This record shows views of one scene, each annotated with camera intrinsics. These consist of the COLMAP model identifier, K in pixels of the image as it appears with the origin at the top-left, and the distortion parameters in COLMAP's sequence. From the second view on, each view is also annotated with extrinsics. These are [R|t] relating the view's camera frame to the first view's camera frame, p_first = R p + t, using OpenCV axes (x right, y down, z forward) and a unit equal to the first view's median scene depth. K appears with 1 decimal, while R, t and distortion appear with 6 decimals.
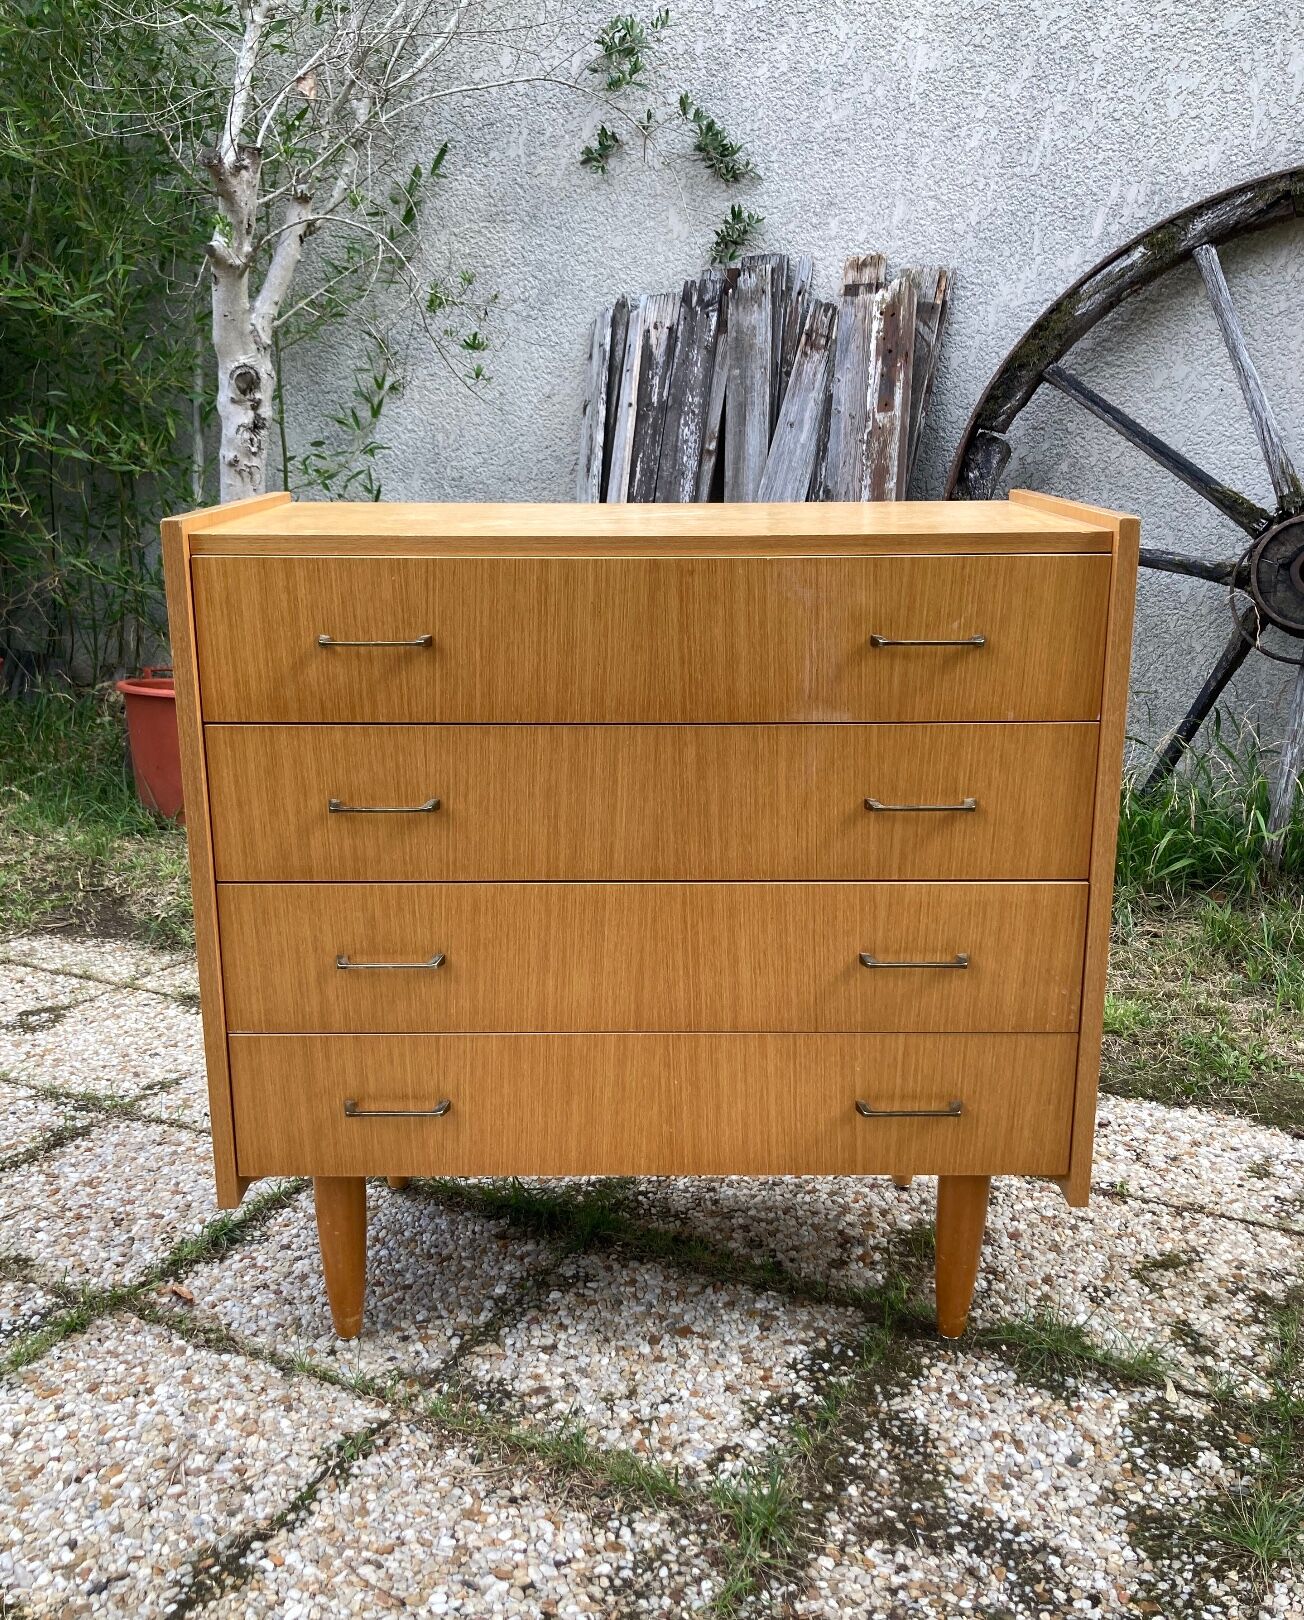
lens RADIAL K [[1514.8, 0, 645.2], [0, 1514.8, 778.1], [0, 0, 1]] dist [0.014501, 0.000000]
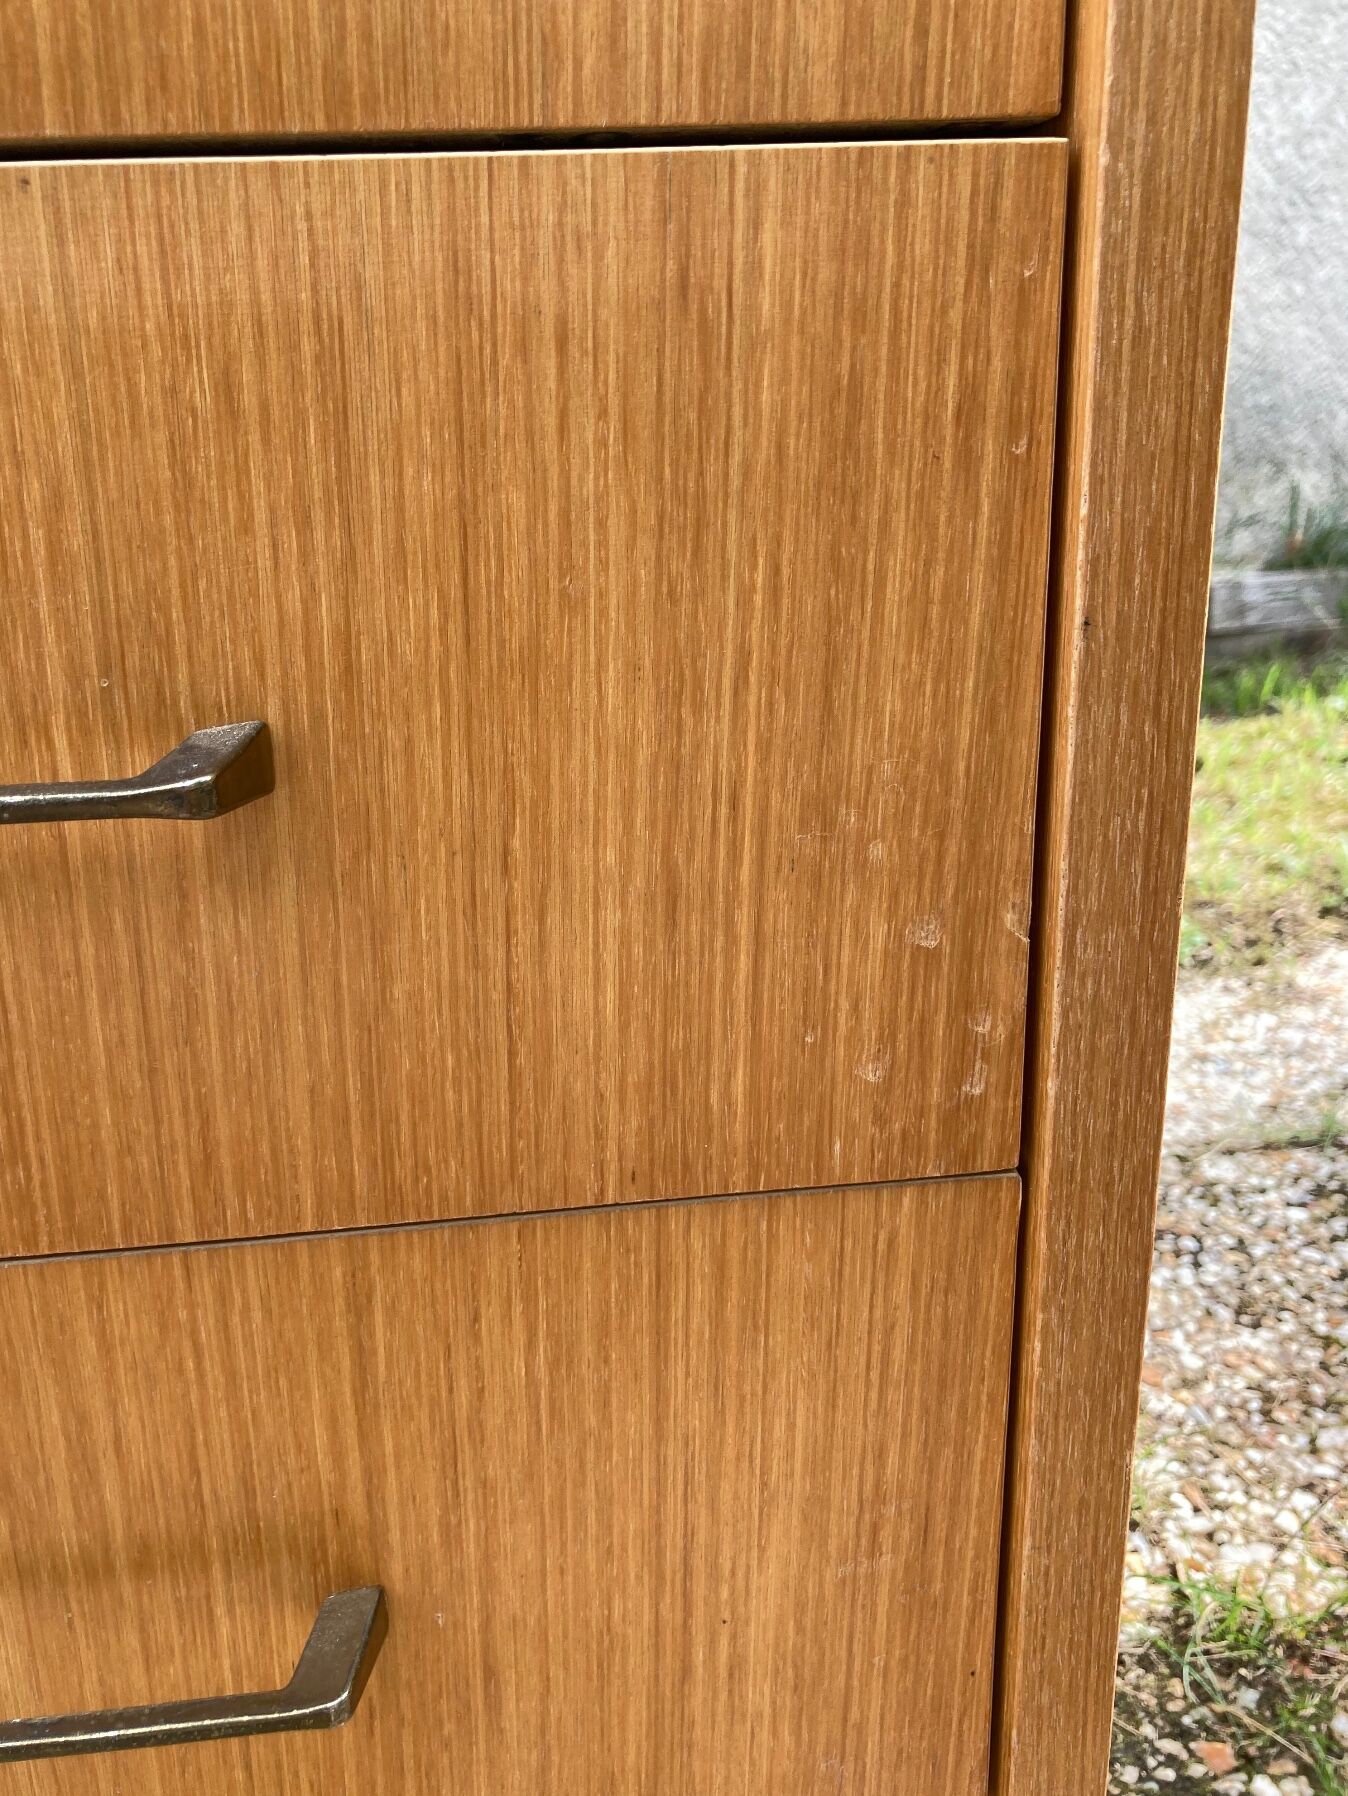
lens RADIAL K [[1500.7, 0, 674.7], [0, 1500.7, 901.4], [0, 0, 1]] dist [0.002647, 0.006899]
pose [[0.993269, -0.066377, 0.094922, 0.215363], [0.056204, 0.992766, 0.106098, 0.109600], [-0.101278, -0.100049, 0.989815, 0.776670]]
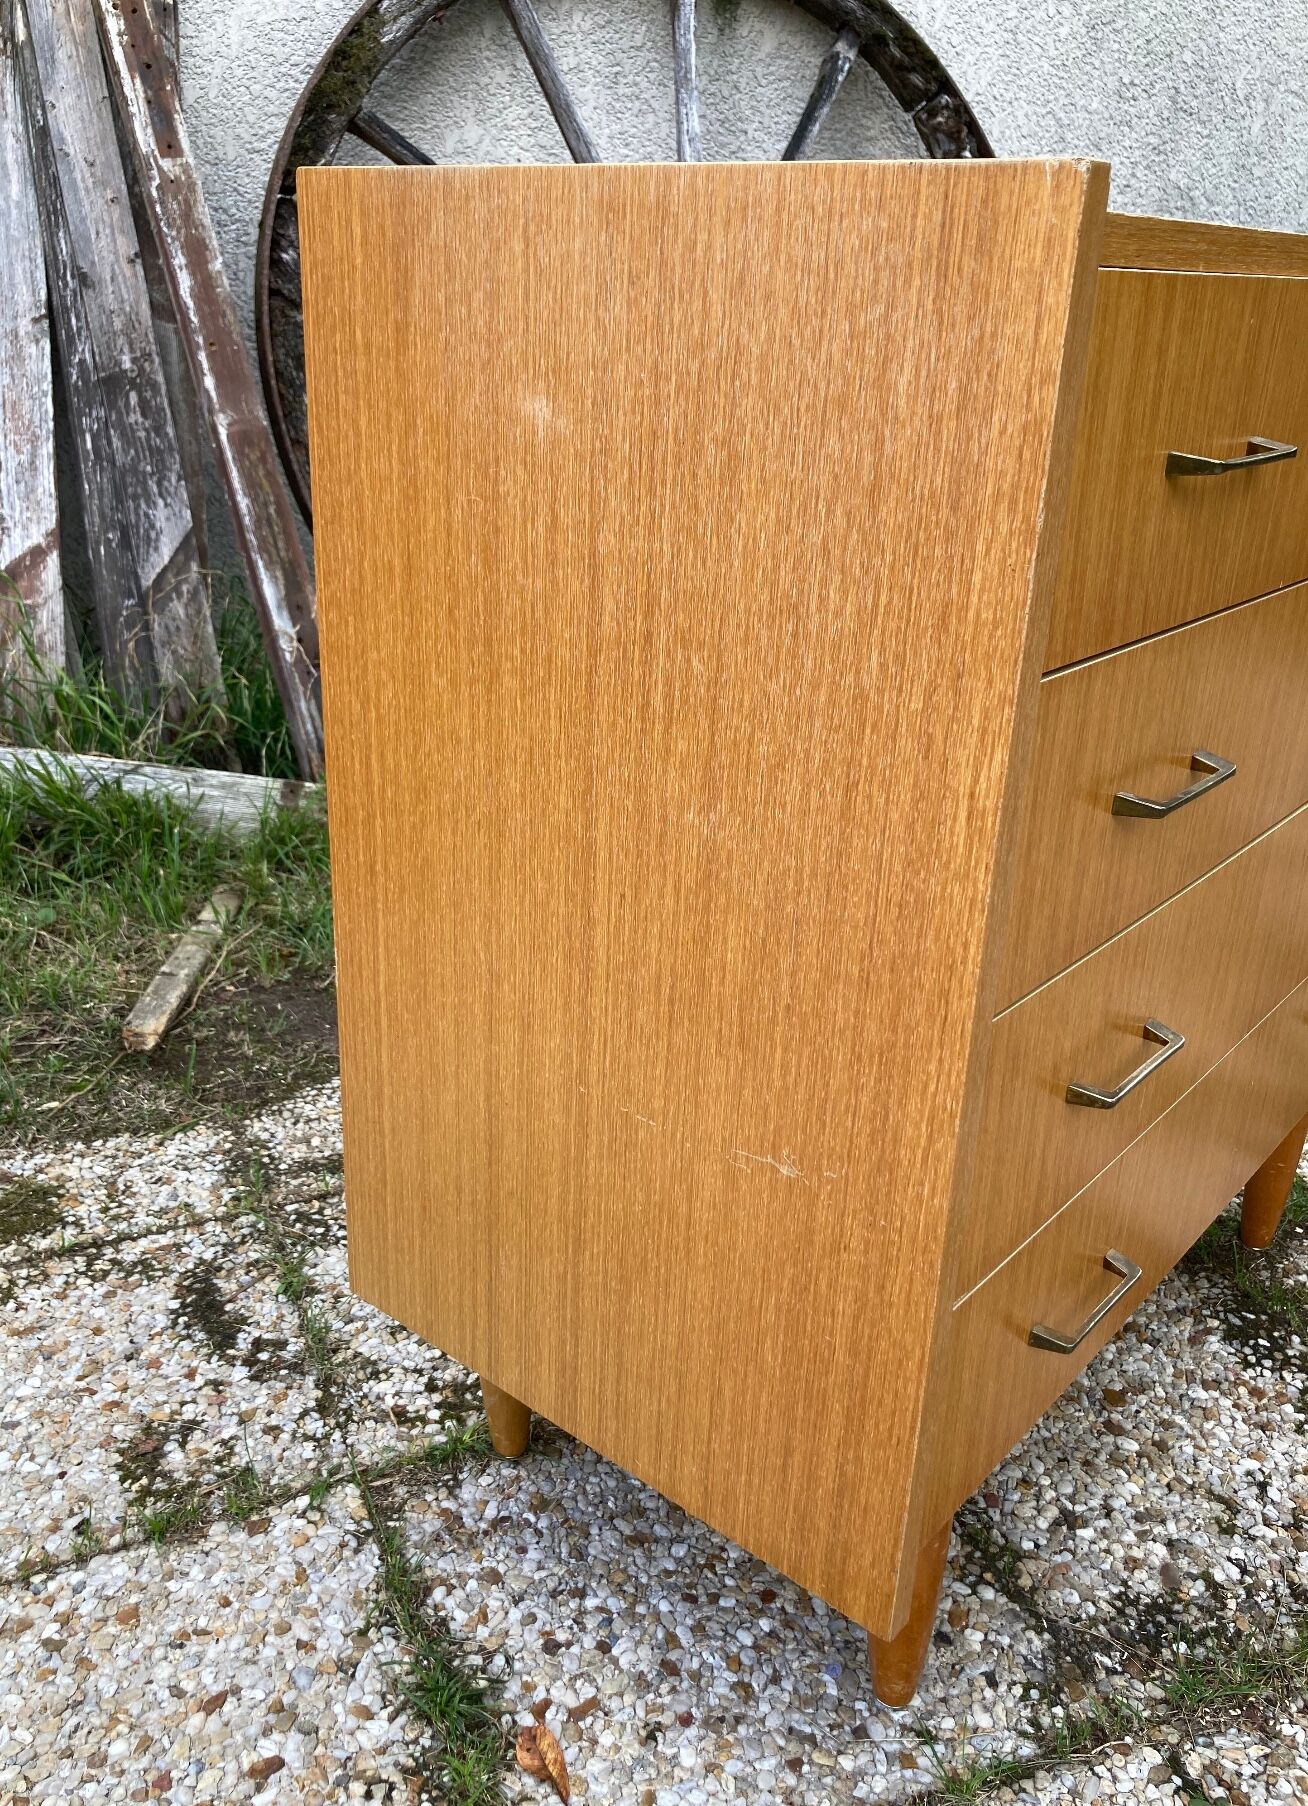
lens RADIAL K [[1512.3, 0, 638.5], [0, 1512.3, 886.1], [0, 0, 1]] dist [0.025386, -0.021761]
pose [[0.642195, -0.268720, 0.717897, -0.594520], [0.149998, 0.962488, 0.226093, -0.081801], [-0.751722, -0.037513, 0.658412, 0.695871]]
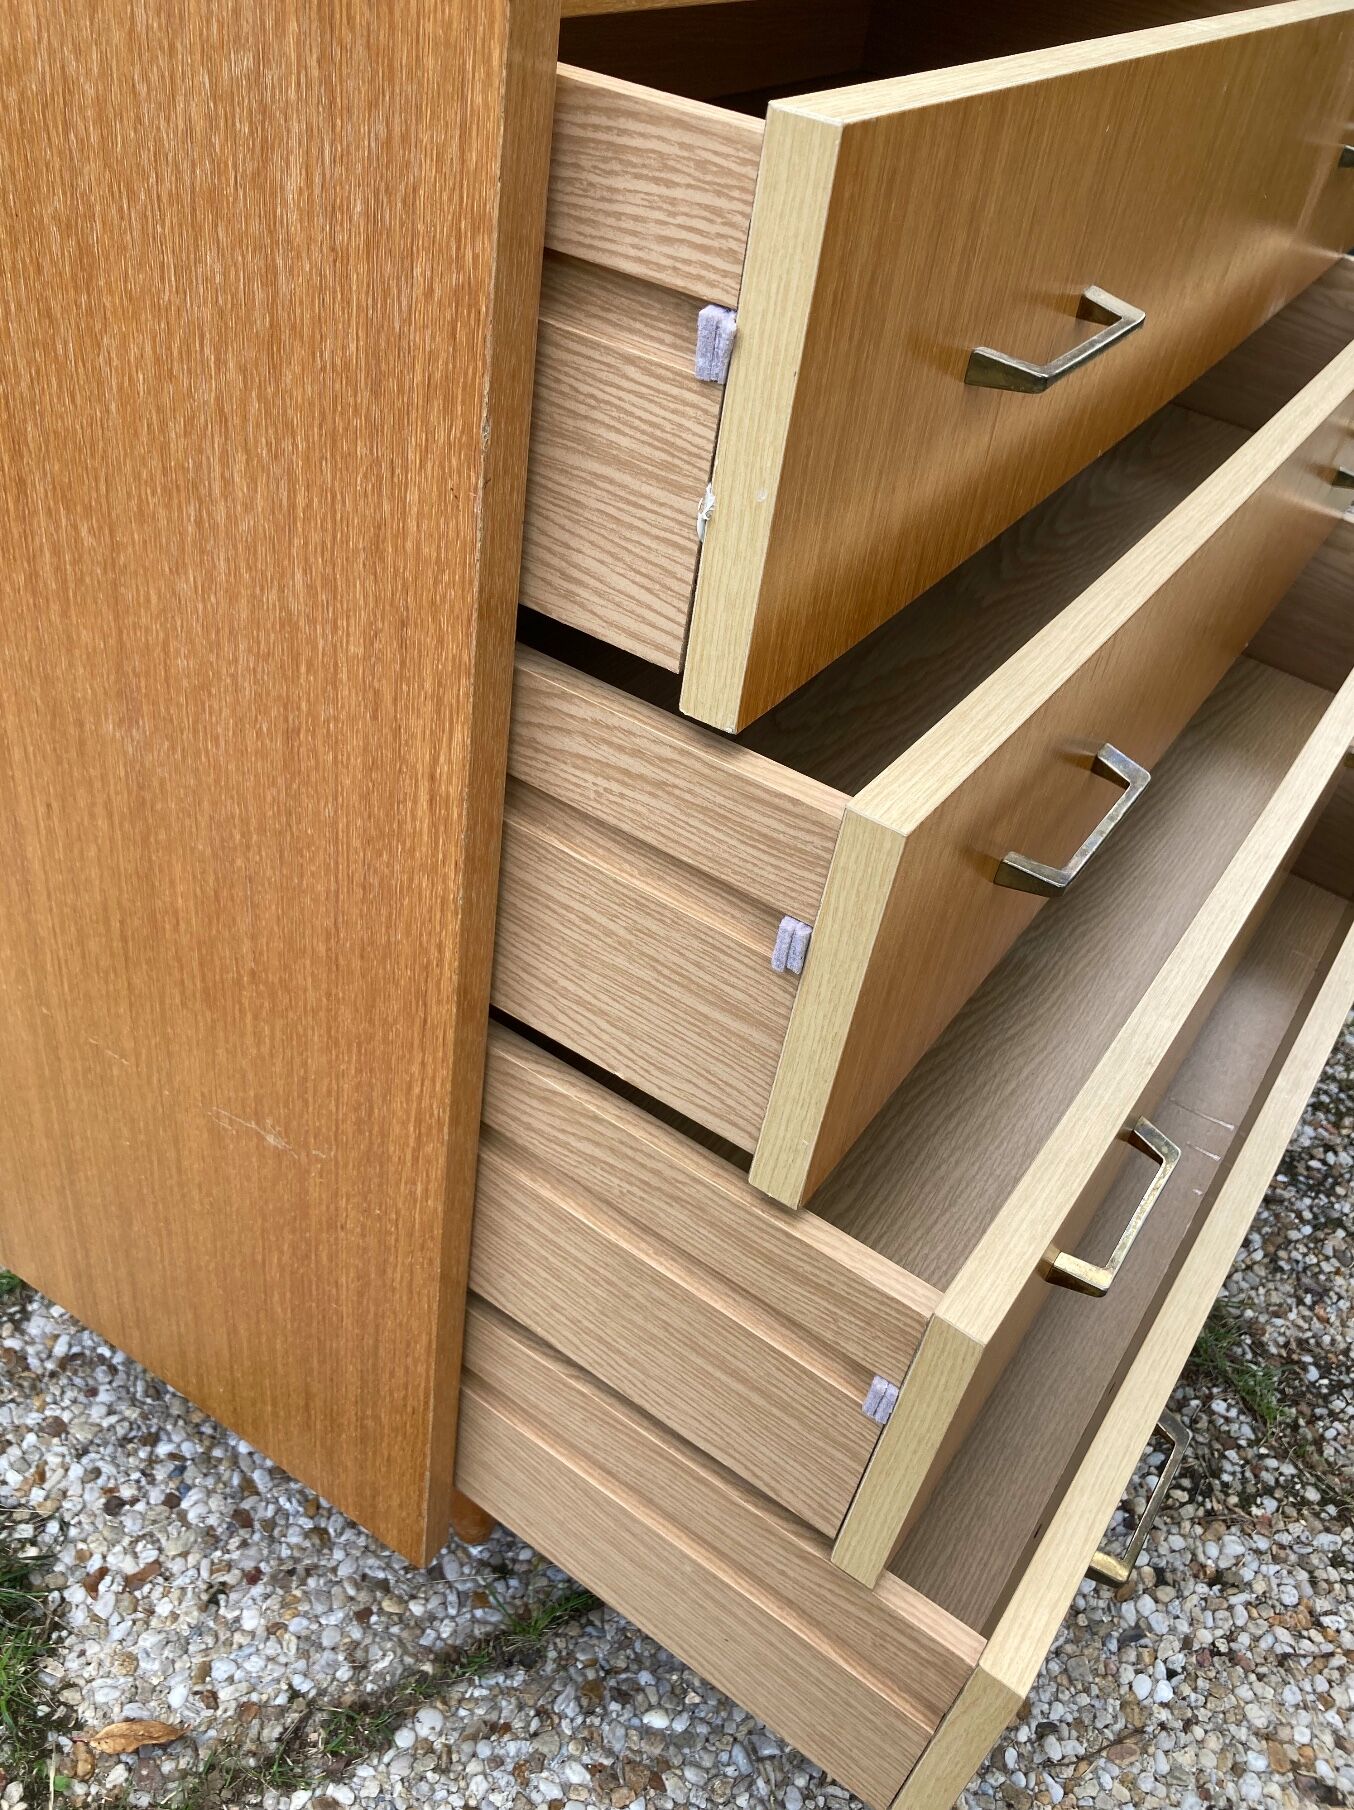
lens RADIAL K [[1512.4, 0, 674.5], [0, 1512.4, 885.4], [0, 0, 1]] dist [0.002647, 0.006899]
pose [[0.521276, -0.463709, 0.716411, -0.452134], [0.078395, 0.861961, 0.500876, -0.125125], [-0.849779, -0.204932, 0.485673, 0.703760]]
